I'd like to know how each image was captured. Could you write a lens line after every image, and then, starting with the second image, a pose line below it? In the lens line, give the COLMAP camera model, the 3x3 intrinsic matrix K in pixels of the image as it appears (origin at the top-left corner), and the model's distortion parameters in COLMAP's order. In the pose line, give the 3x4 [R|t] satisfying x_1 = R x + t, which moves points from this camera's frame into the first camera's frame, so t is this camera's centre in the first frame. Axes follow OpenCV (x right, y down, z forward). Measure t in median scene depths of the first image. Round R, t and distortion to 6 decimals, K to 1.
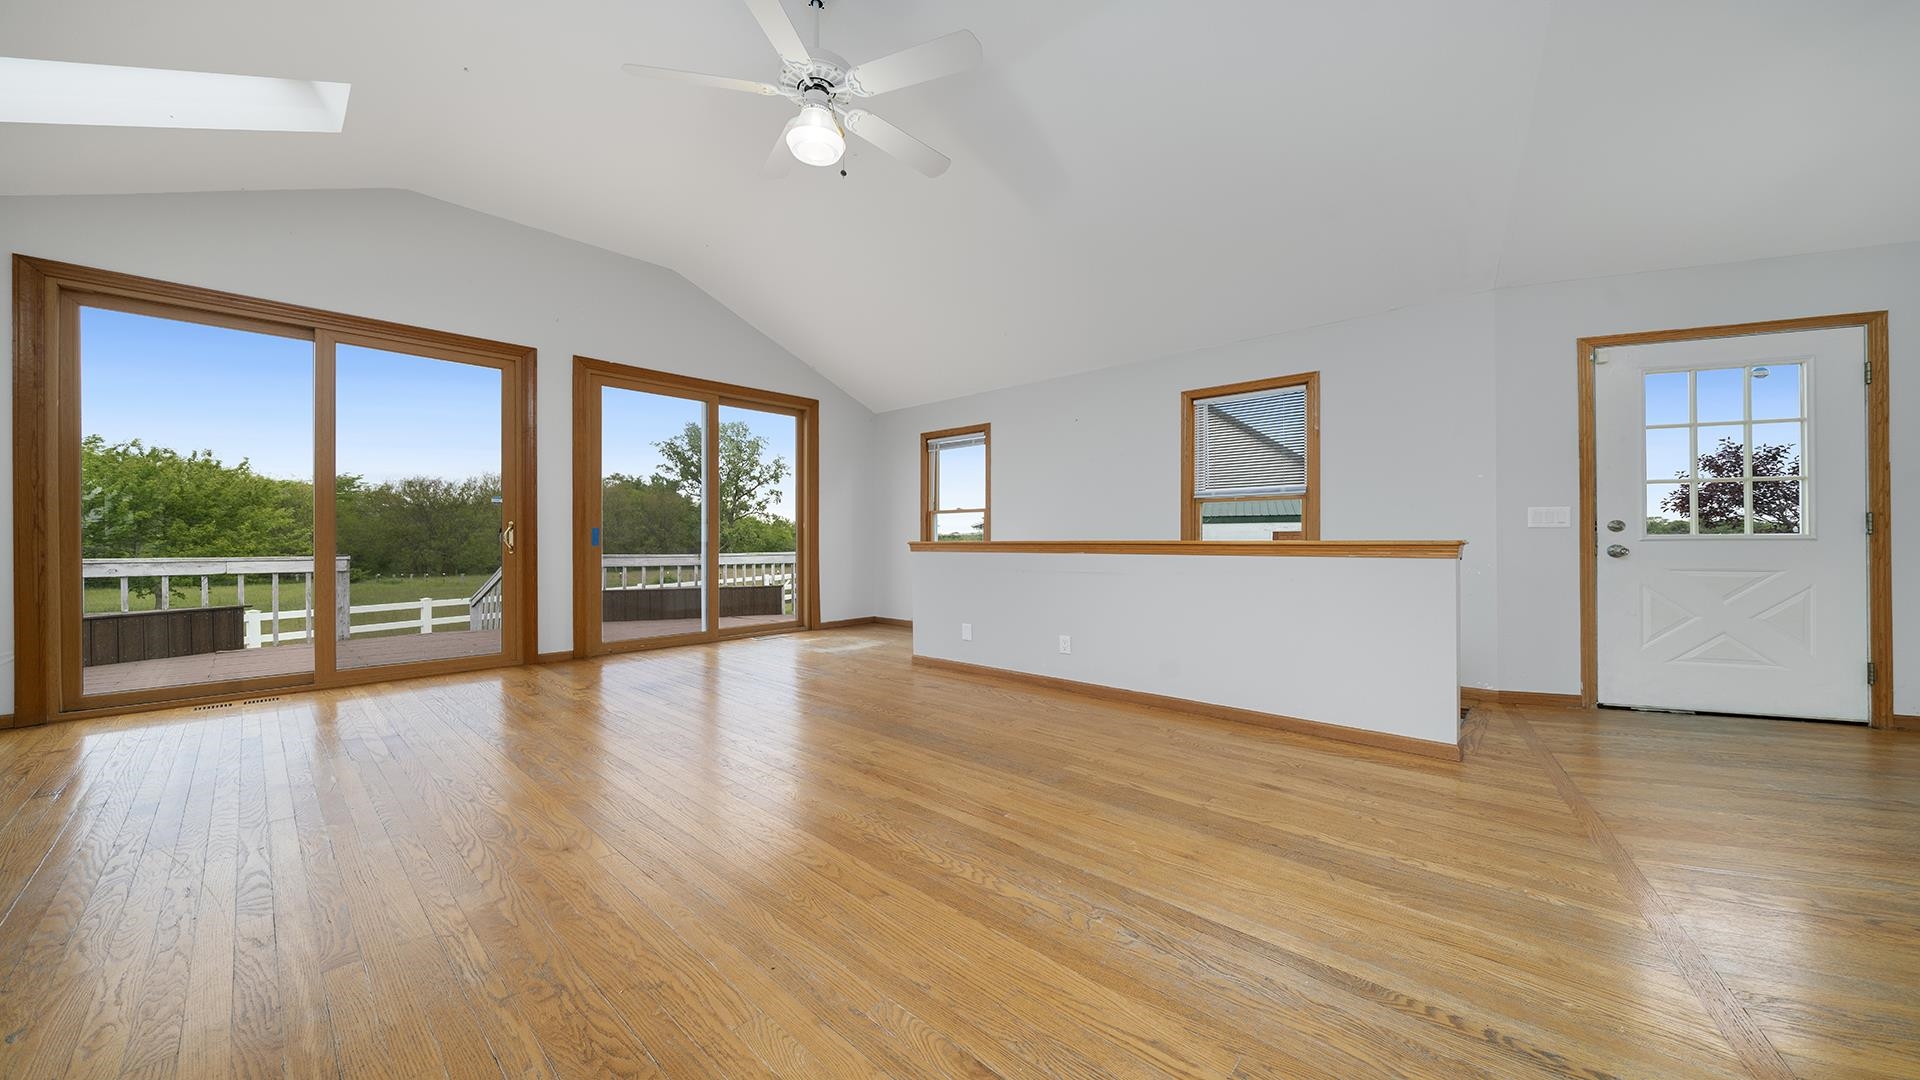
lens RADIAL K [[660.3, 0, 960.0], [0, 660.3, 540.0], [0, 0, 1]] dist [-0.004358, 0.000153]
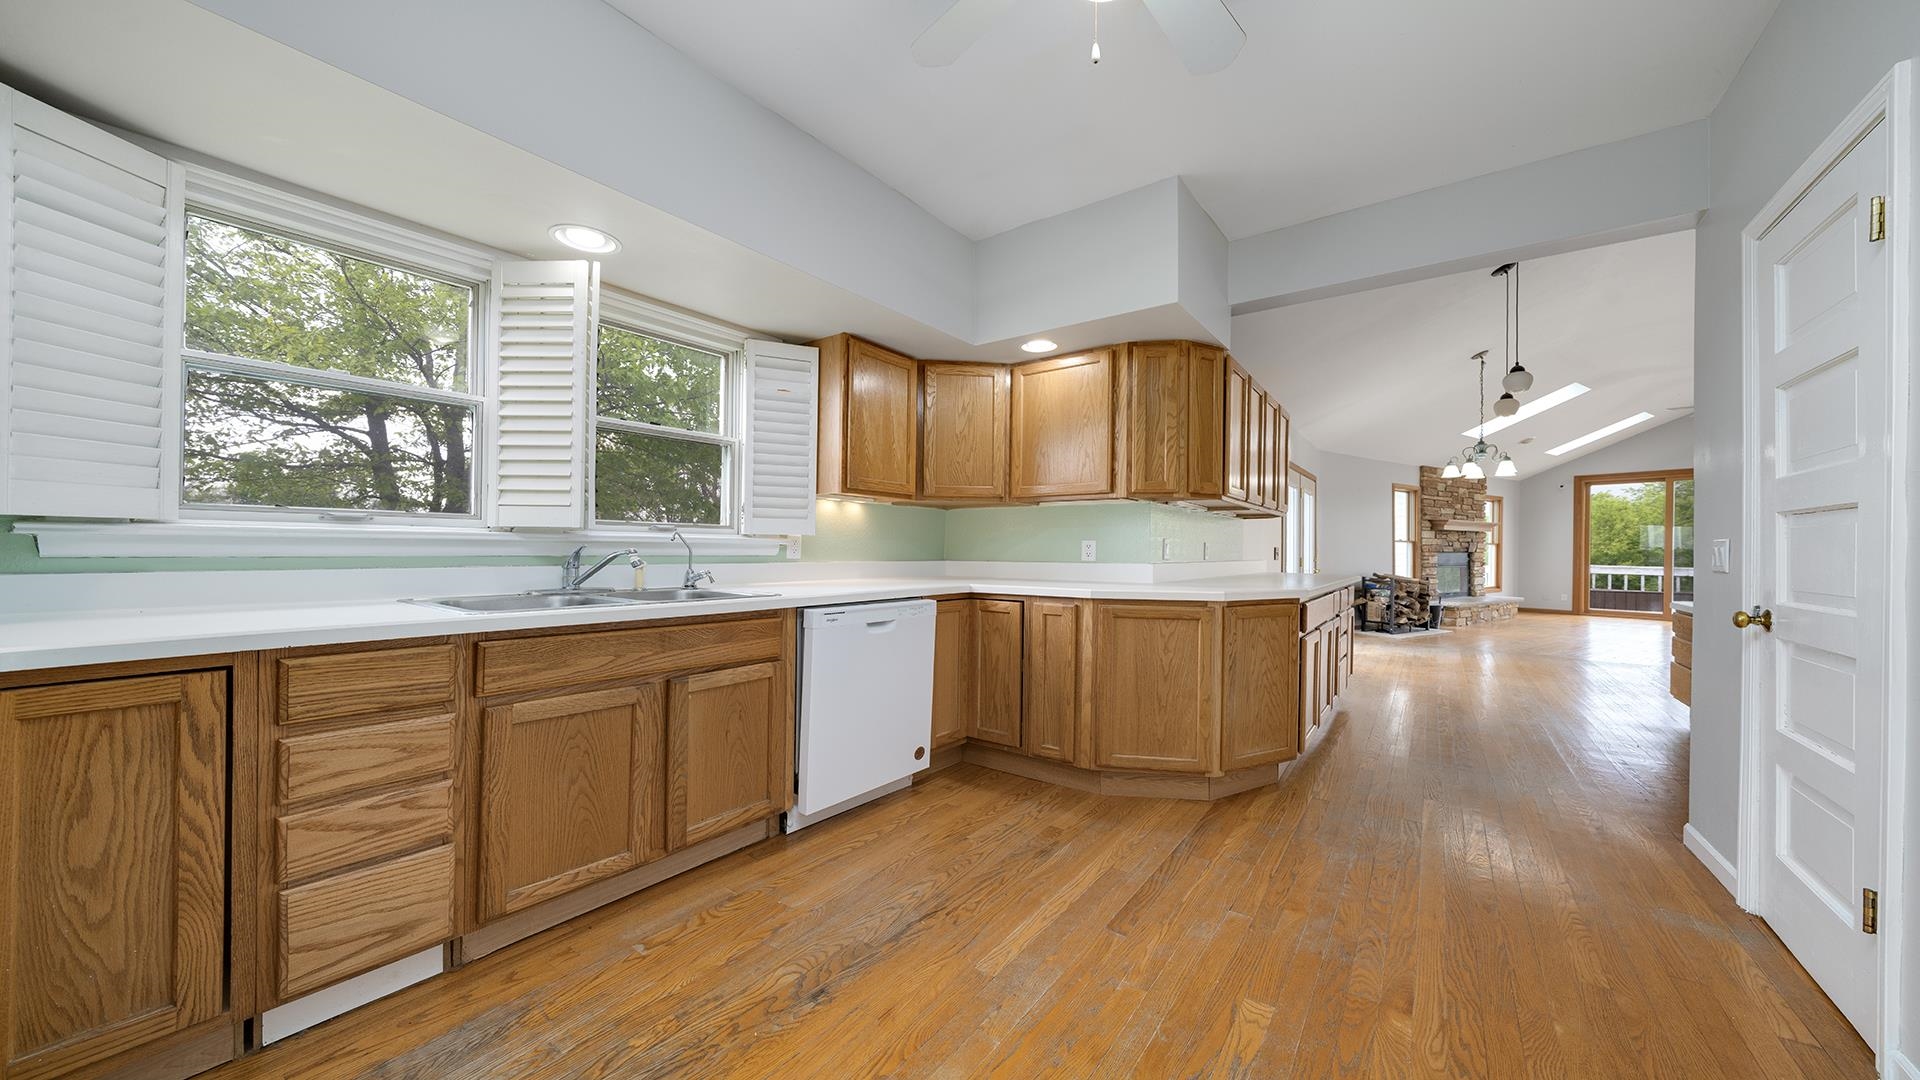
lens RADIAL K [[668.3, 0, 959.7], [0, 668.3, 546.2], [0, 0, 1]] dist [-0.005447, 0.000036]
pose [[-0.247458, 0.000133, -0.968899, 1.841496], [-0.009395, 0.999953, 0.002537, -0.033231], [0.968853, 0.009731, -0.247445, -0.843439]]
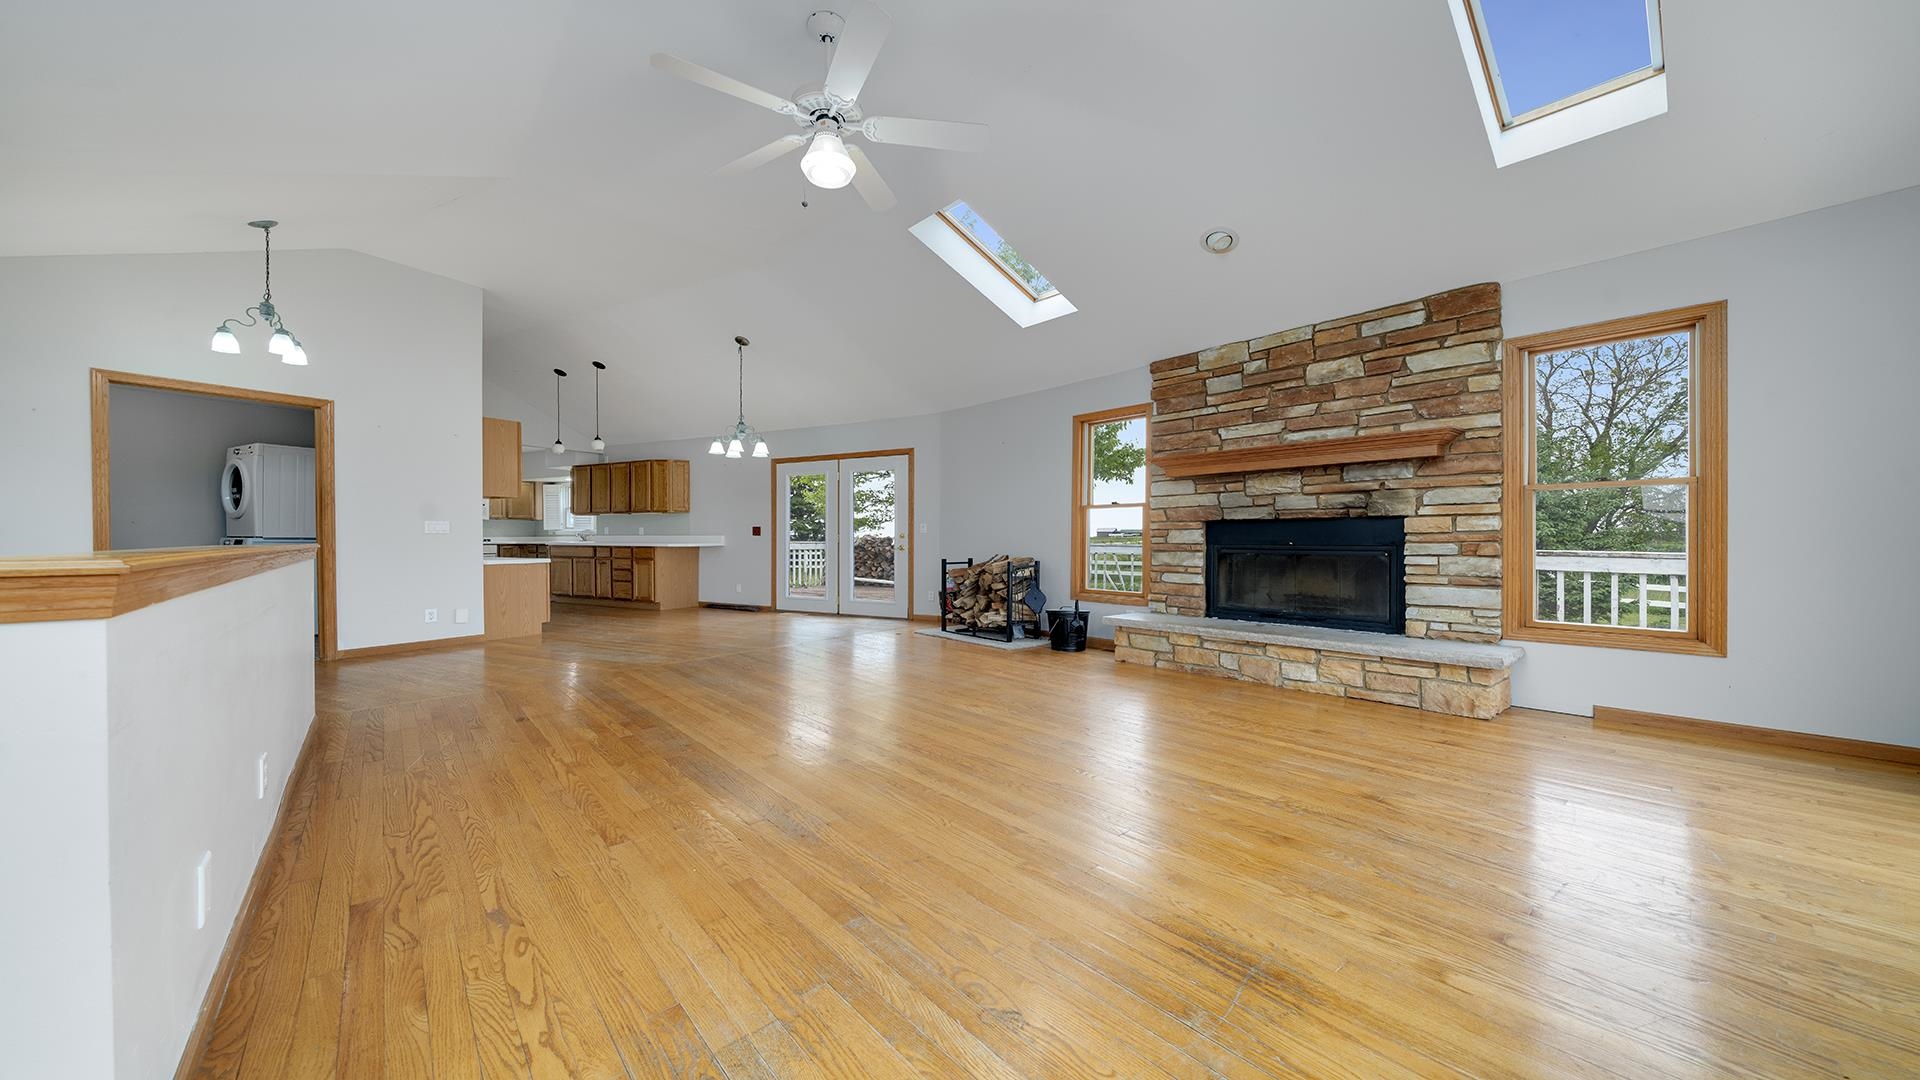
lens RADIAL K [[668.3, 0, 959.7], [0, 668.3, 546.2], [0, 0, 1]] dist [-0.005447, 0.000036]
pose [[-0.993400, 0.004652, 0.114604, -0.313198], [0.006144, 0.999901, 0.012671, 0.000257], [-0.114534, 0.013292, -0.993330, 1.174025]]
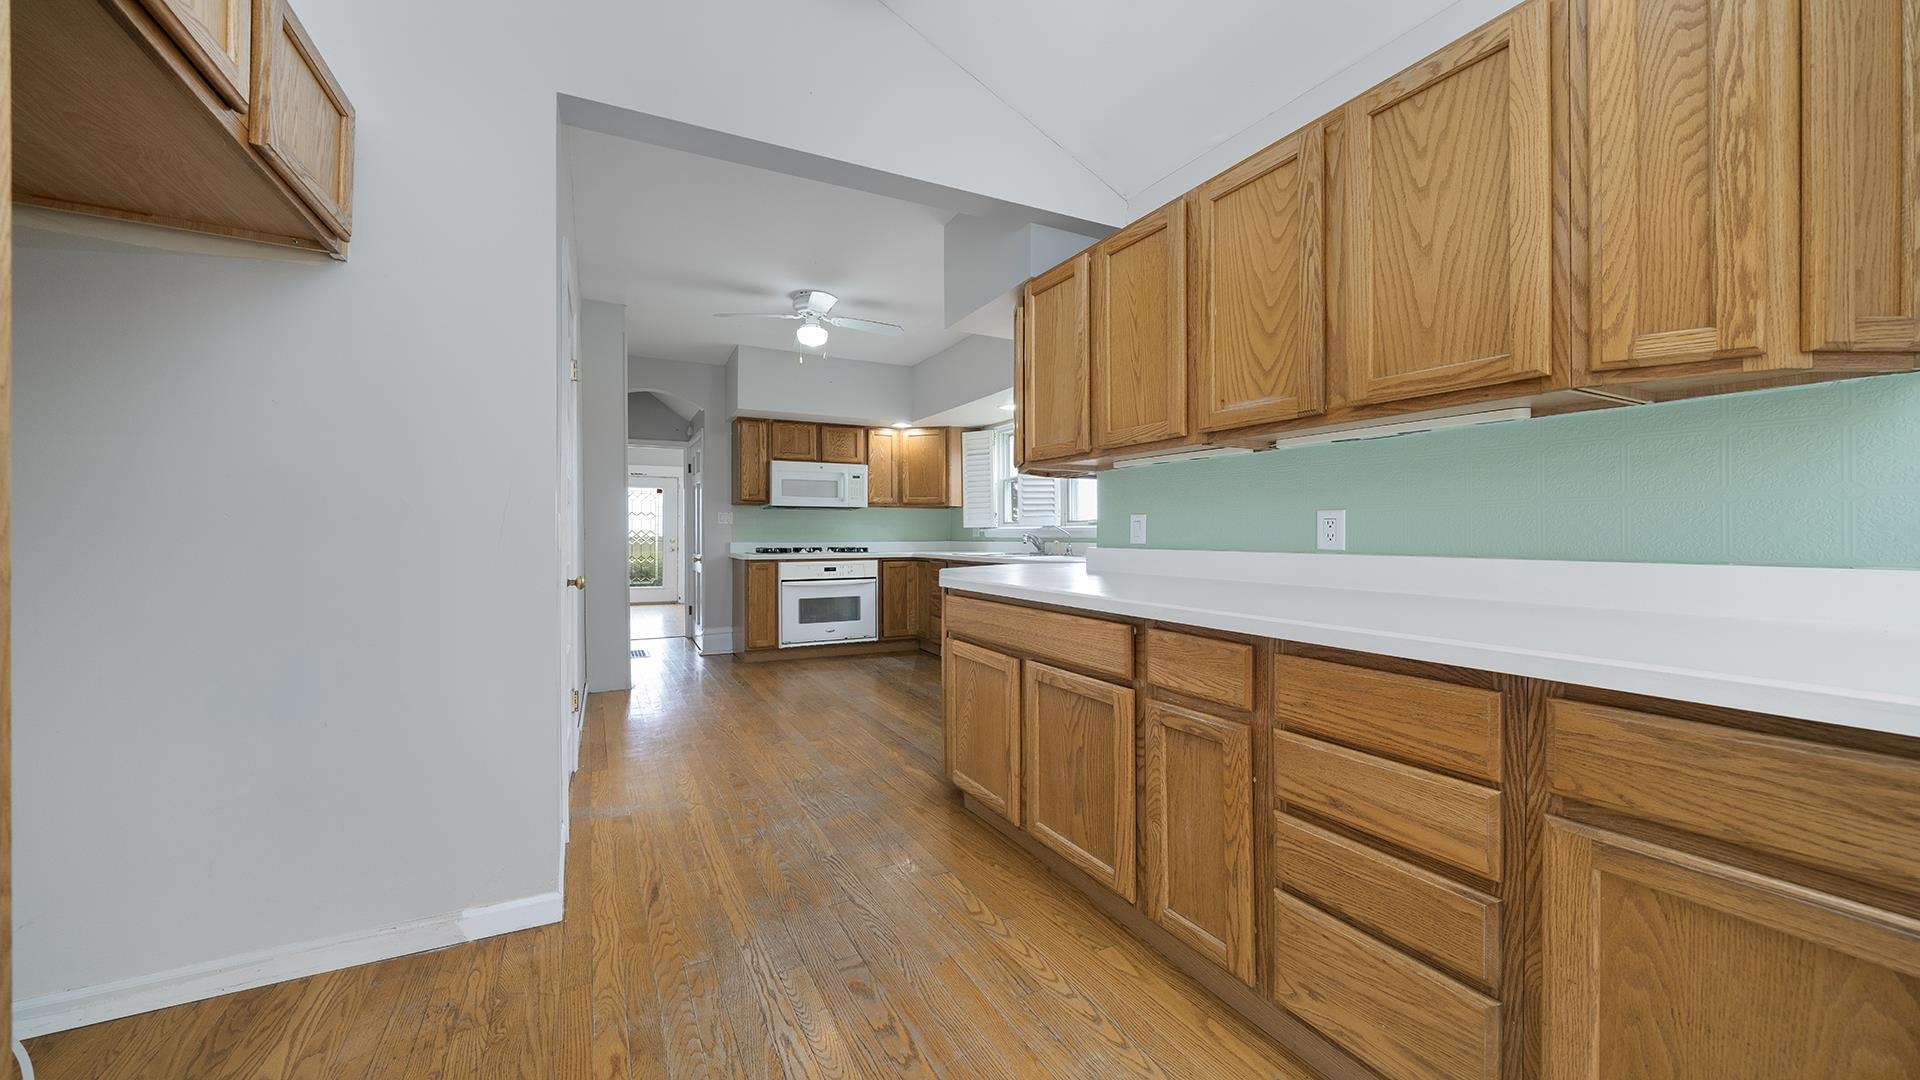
lens RADIAL K [[696.6, 0, 960.0], [0, 696.6, 540.0], [0, 0, 1]] dist [-0.007575, 0.000056]
pose [[-0.754980, 0.001382, 0.655747, 0.786238], [0.005187, 0.999979, 0.003865, -0.023547], [-0.655728, 0.006319, -0.754971, -0.284785]]
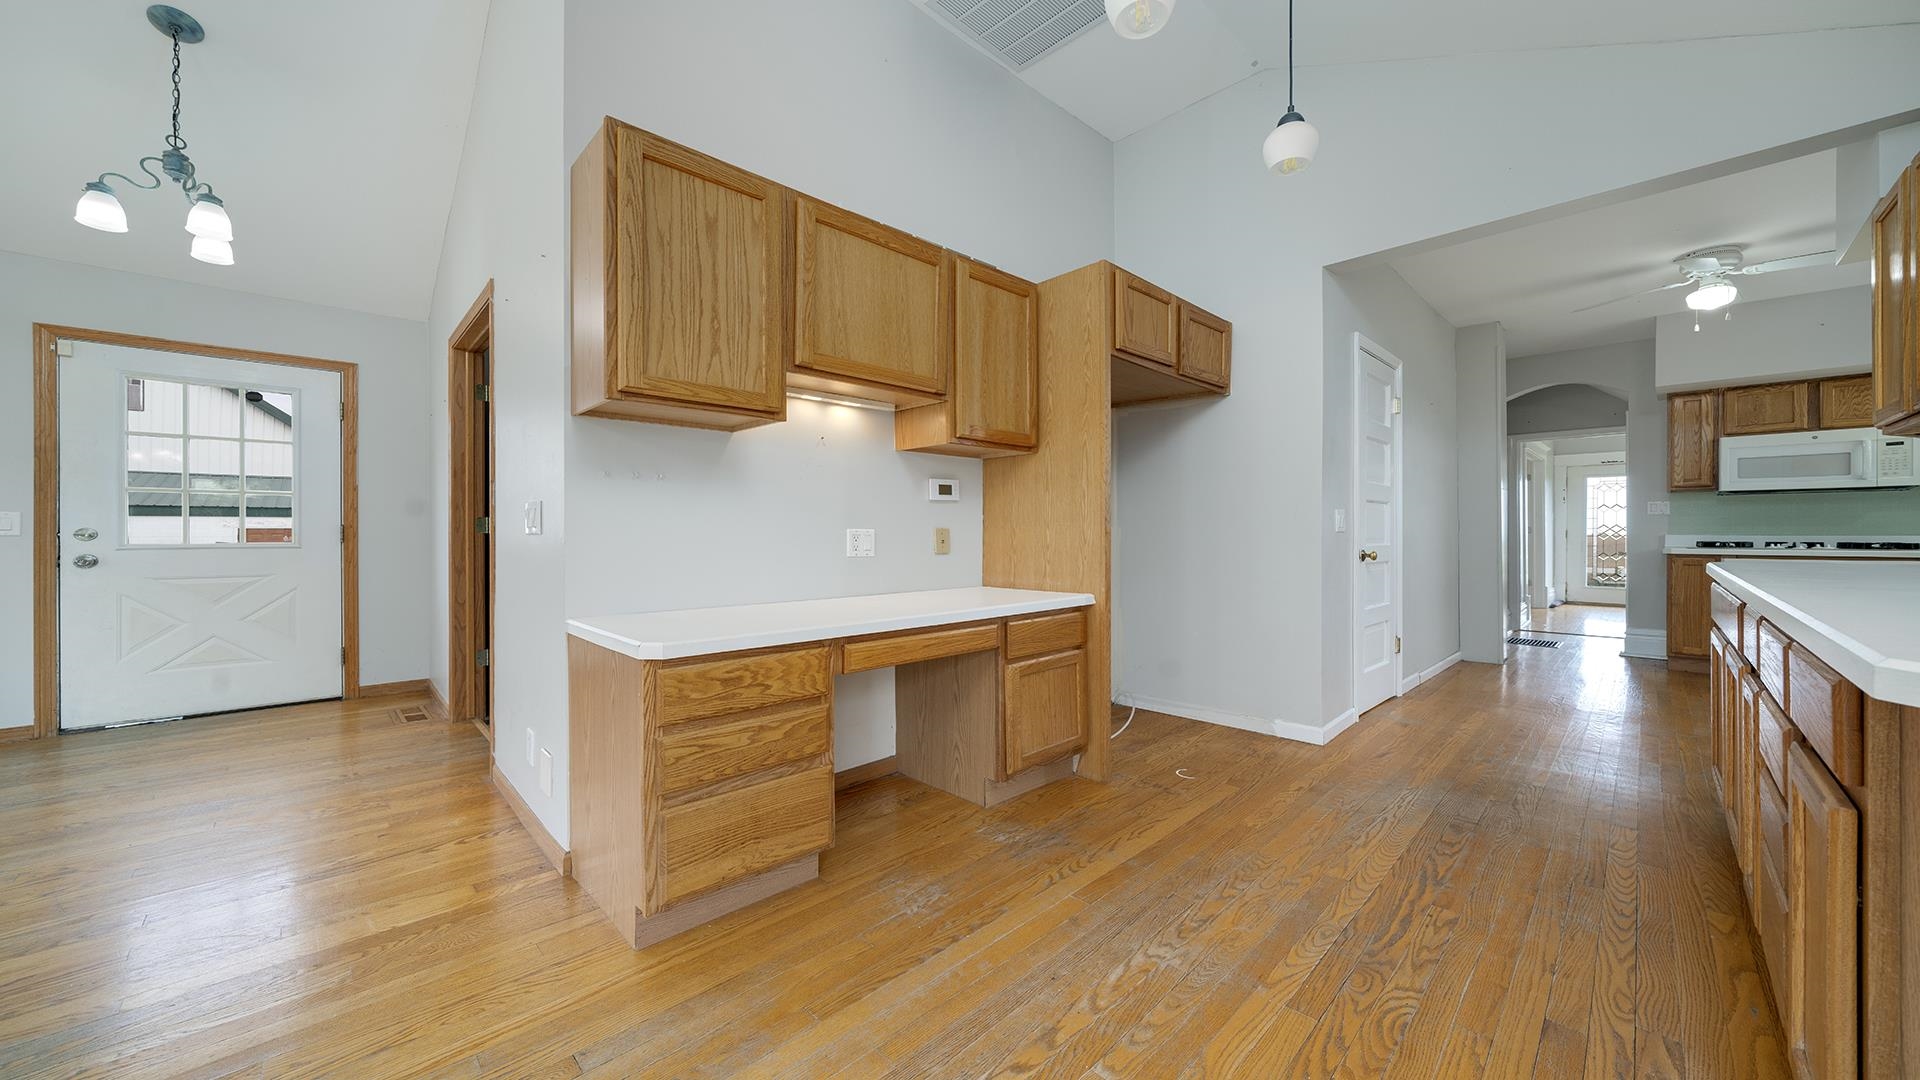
lens RADIAL K [[679.9, 0, 962.0], [0, 679.9, 537.1], [0, 0, 1]] dist [-0.005404, 0.000113]
pose [[0.409998, 0.001183, 0.912086, 0.464138], [0.000027, 0.999999, -0.001309, -0.011634], [-0.912087, 0.000561, 0.409997, -0.381004]]
